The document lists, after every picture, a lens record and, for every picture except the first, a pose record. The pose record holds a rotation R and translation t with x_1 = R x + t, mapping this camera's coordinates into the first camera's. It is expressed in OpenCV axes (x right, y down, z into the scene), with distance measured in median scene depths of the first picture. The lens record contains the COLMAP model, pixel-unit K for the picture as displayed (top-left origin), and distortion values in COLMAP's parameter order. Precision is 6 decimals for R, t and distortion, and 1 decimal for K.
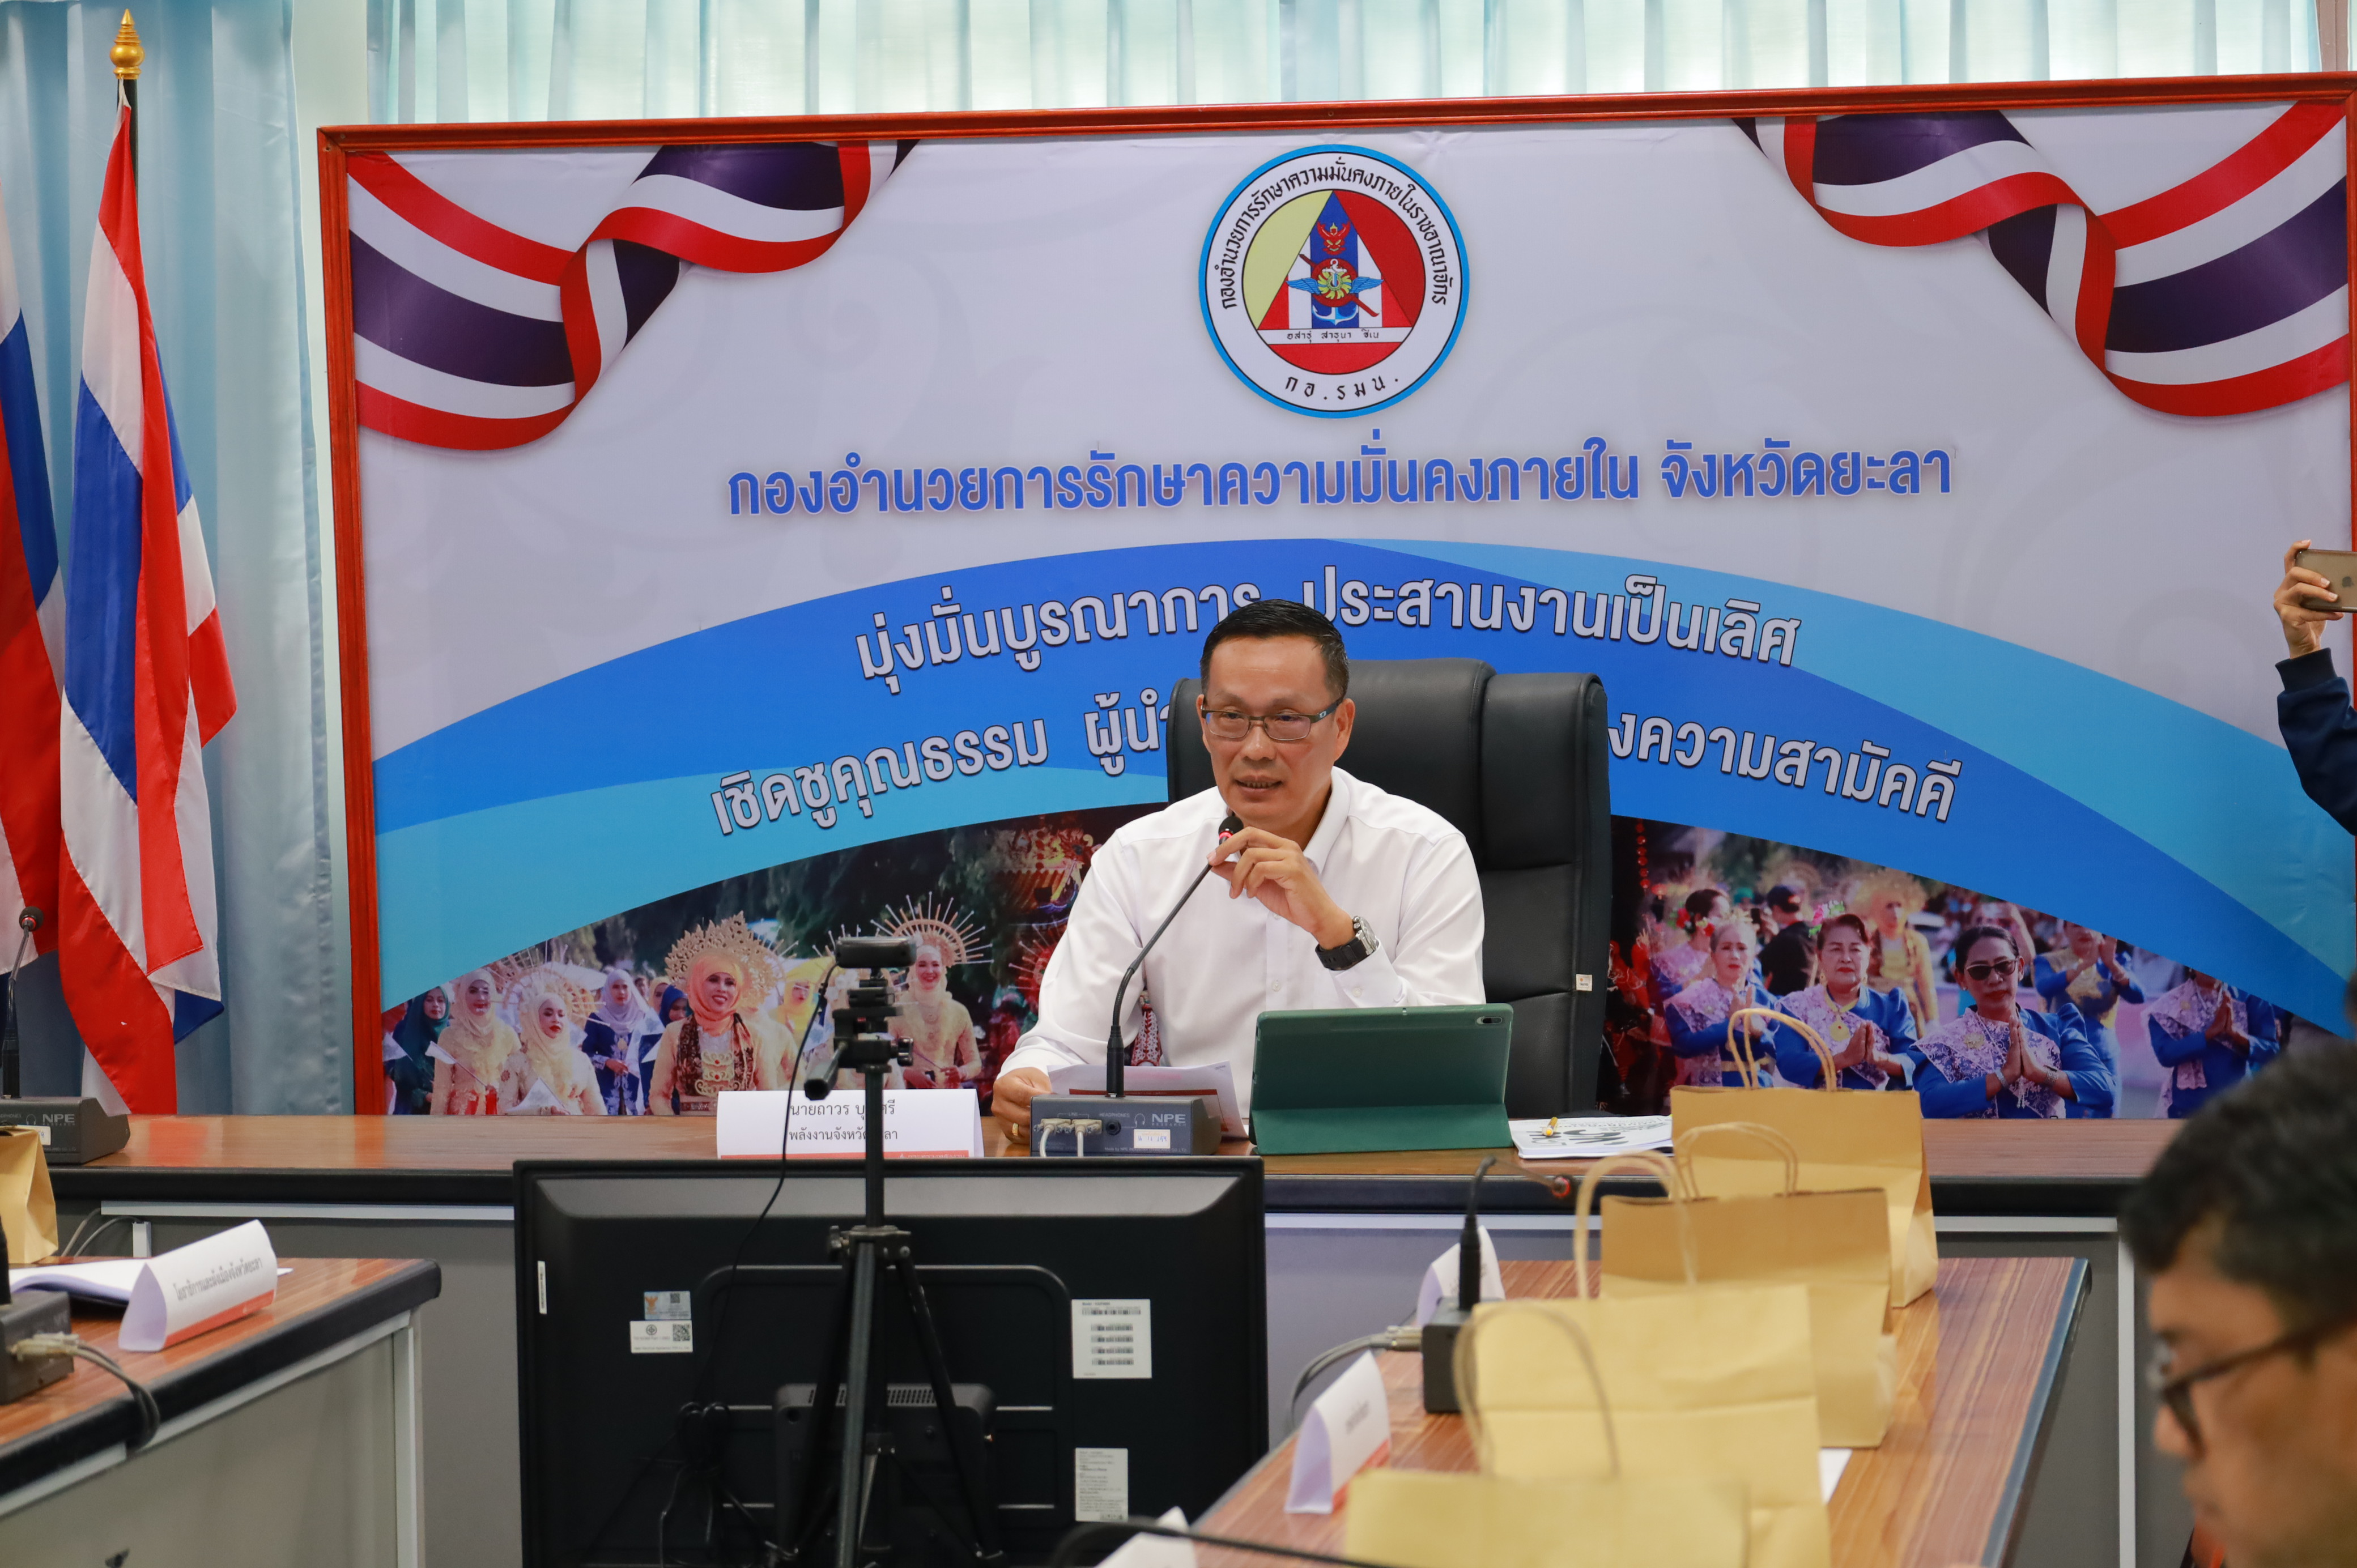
lens RADIAL K [[7187.1, 0, 1179.1], [0, 7187.1, 787.3], [0, 0, 1]] dist [-0.043283, 0.000000]
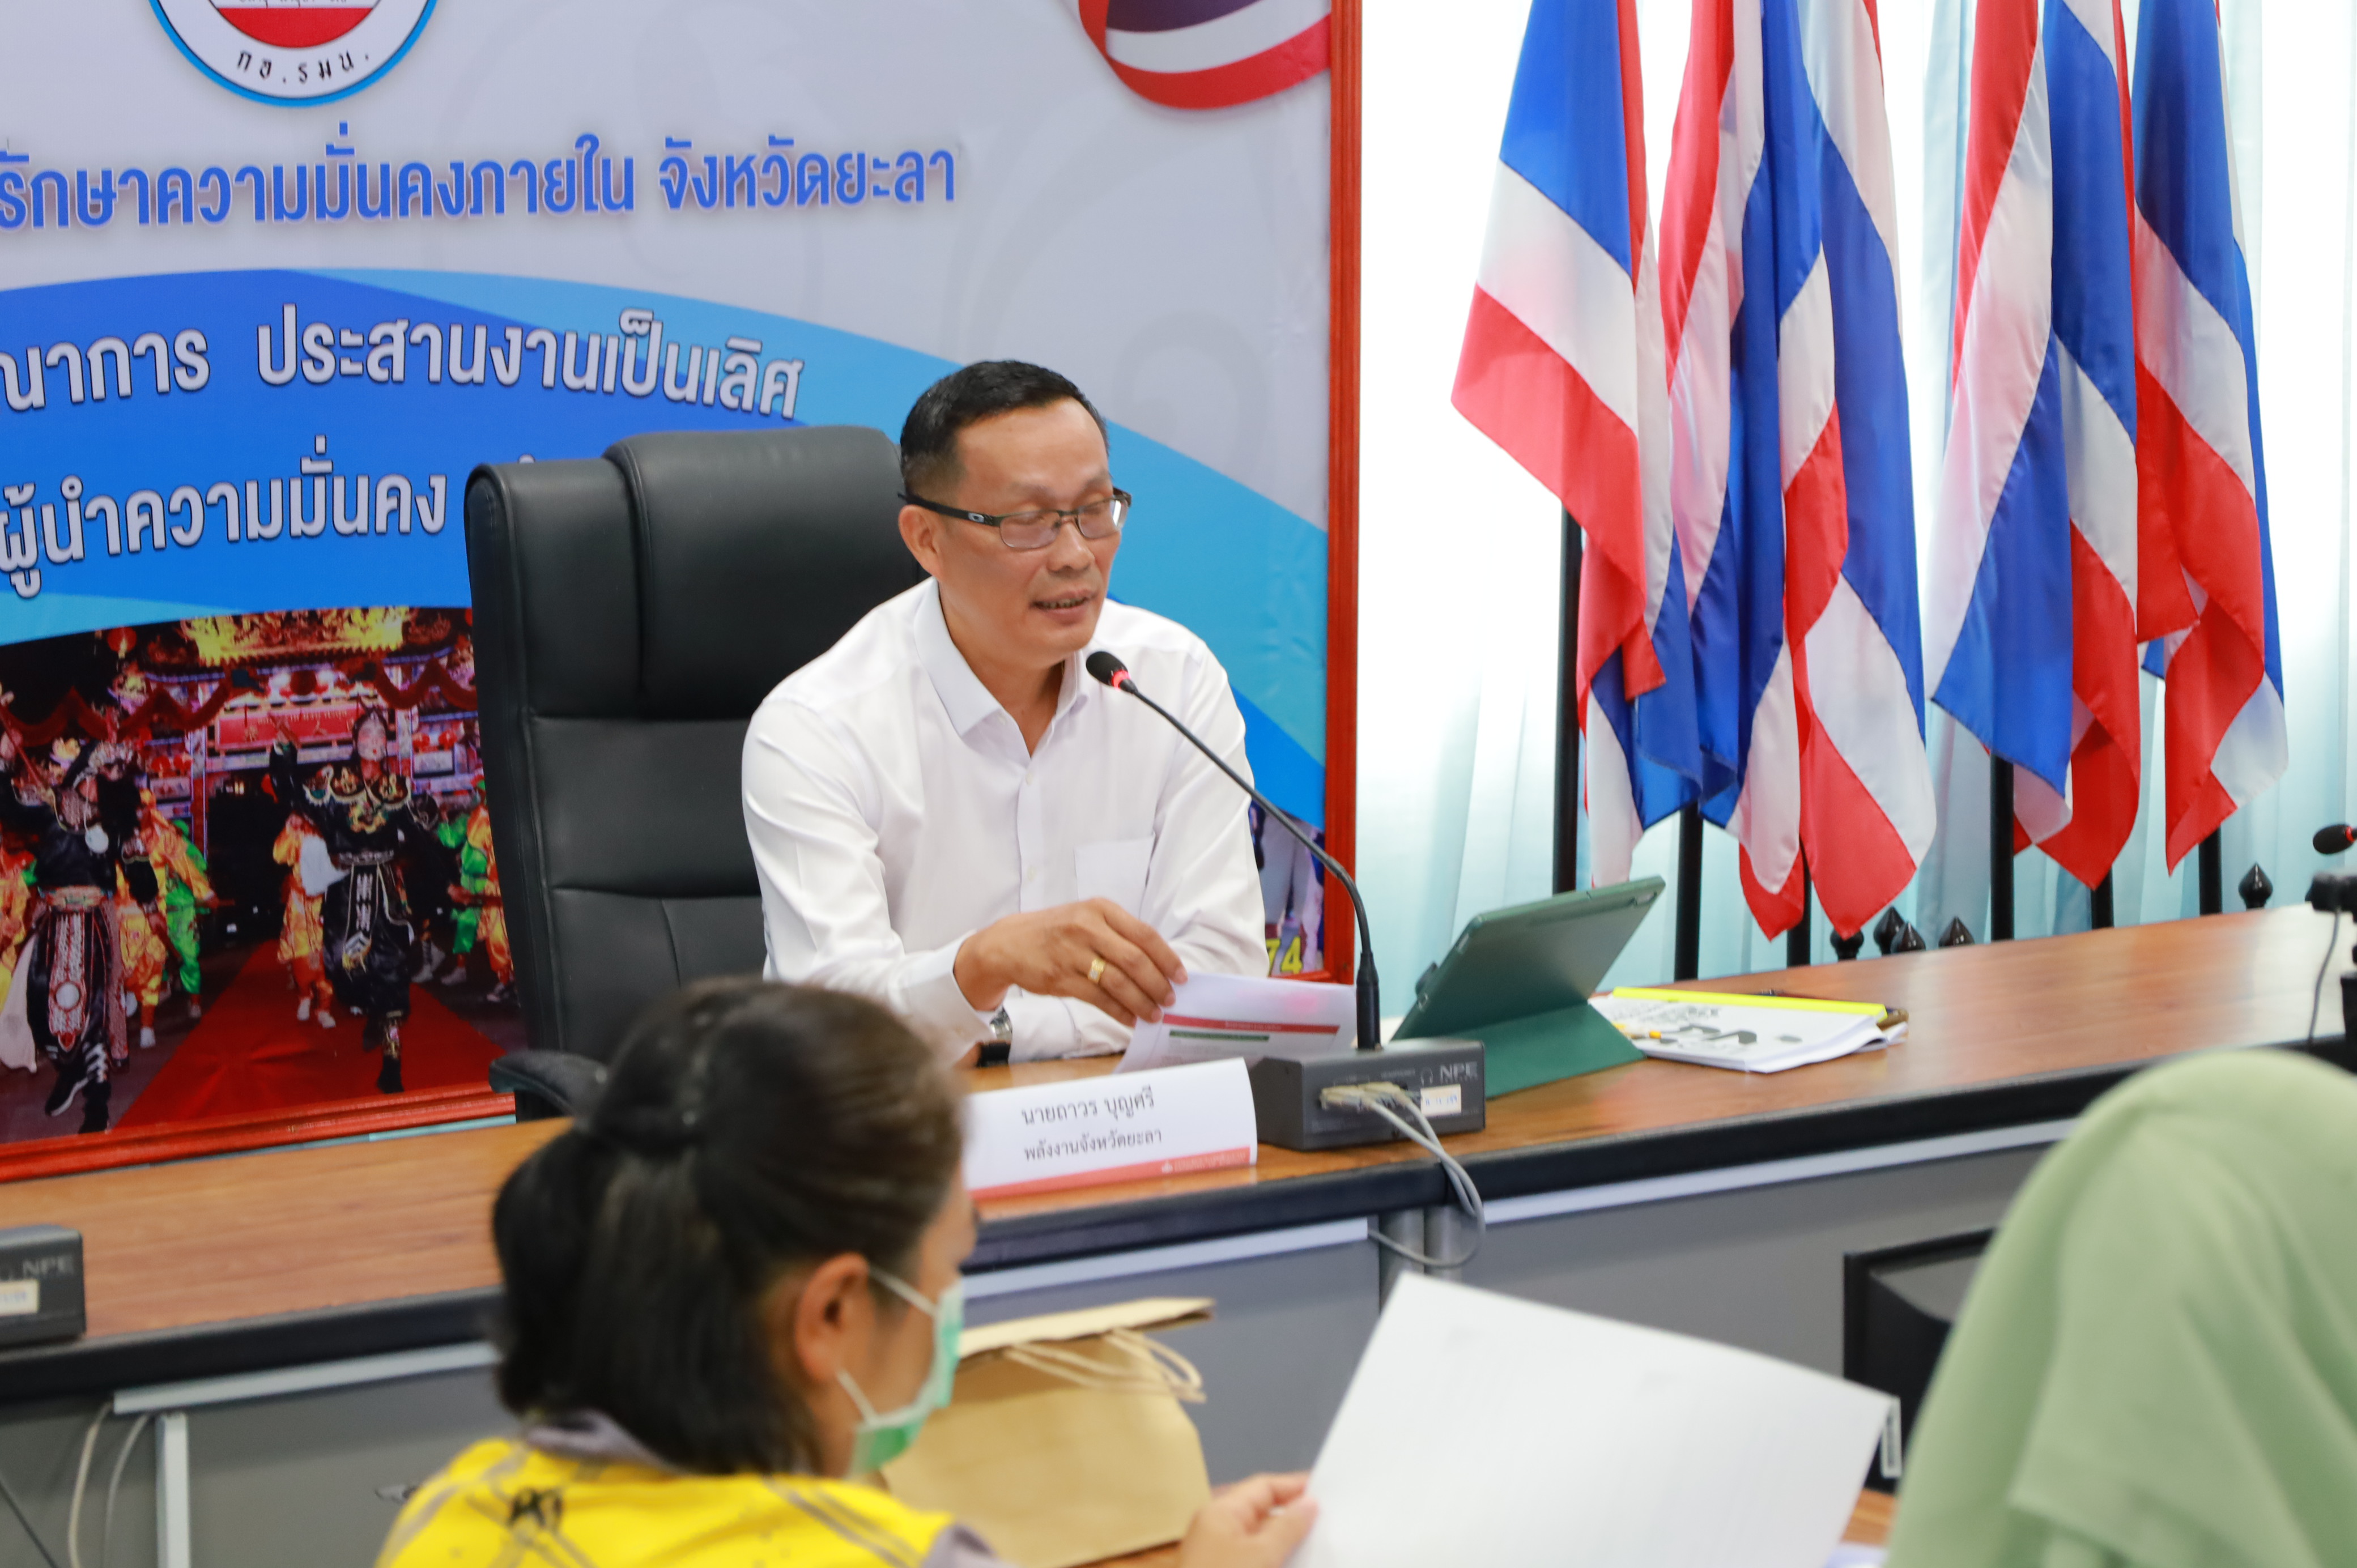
lens RADIAL K [[6300.4, 0, 1178.6], [0, 6300.4, 781.3], [0, 0, 1]] dist [0.022089, 0.000000]
pose [[0.682867, -0.073443, 0.726842, -0.400103], [0.033893, 0.997047, 0.068903, -0.023419], [-0.729756, -0.022417, 0.683340, 0.481239]]
